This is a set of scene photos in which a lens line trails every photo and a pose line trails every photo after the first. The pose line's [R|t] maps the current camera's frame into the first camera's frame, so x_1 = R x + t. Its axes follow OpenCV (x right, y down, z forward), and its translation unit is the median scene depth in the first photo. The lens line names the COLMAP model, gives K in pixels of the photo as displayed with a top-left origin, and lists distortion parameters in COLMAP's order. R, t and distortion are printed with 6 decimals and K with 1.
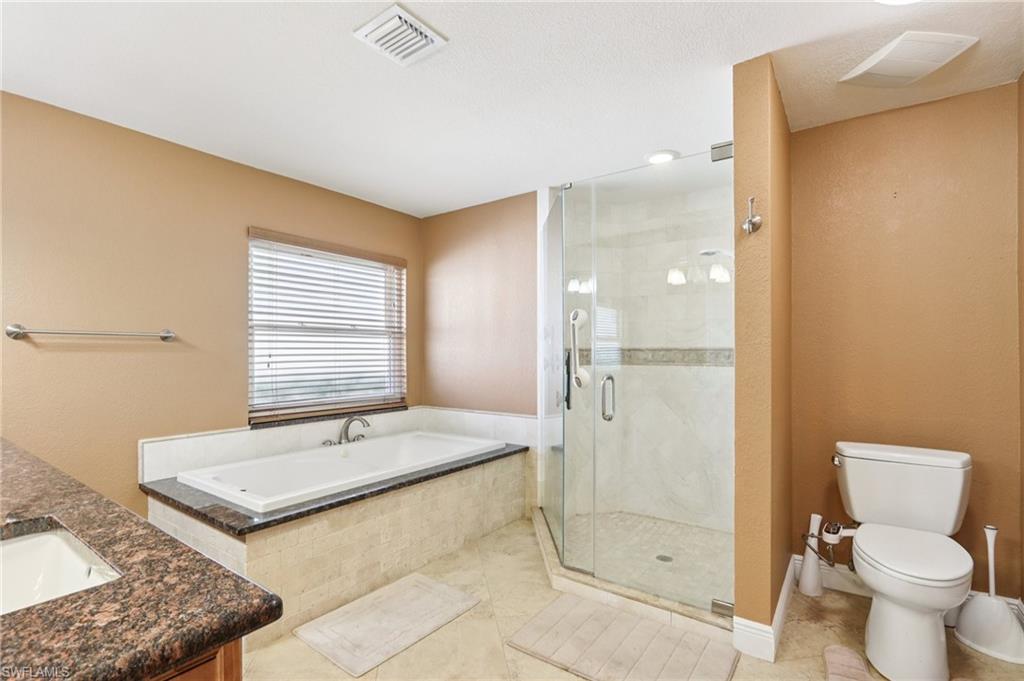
lens RADIAL K [[485.3, 0, 508.8], [0, 485.3, 349.7], [0, 0, 1]] dist [-0.014307, 0.000500]
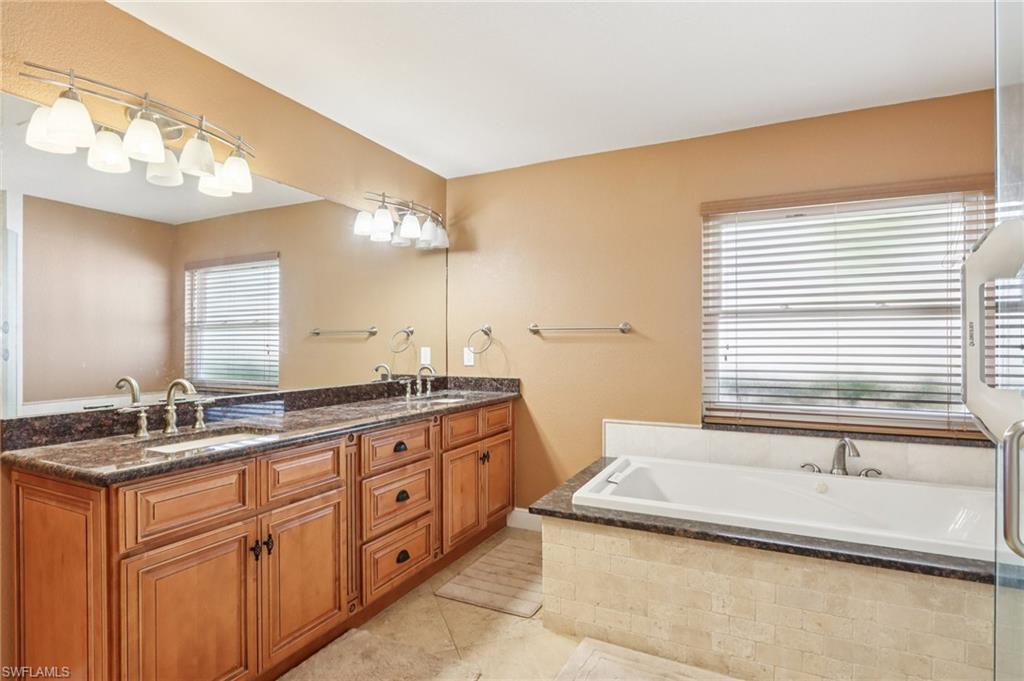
lens RADIAL K [[519.0, 0, 512.6], [0, 519.0, 355.9], [0, 0, 1]] dist [-0.002156, -0.000570]
pose [[0.176167, 0.023954, -0.984069, 1.189111], [0.005141, 0.999668, 0.025255, 0.009731], [0.984347, -0.009508, 0.175985, 1.595535]]
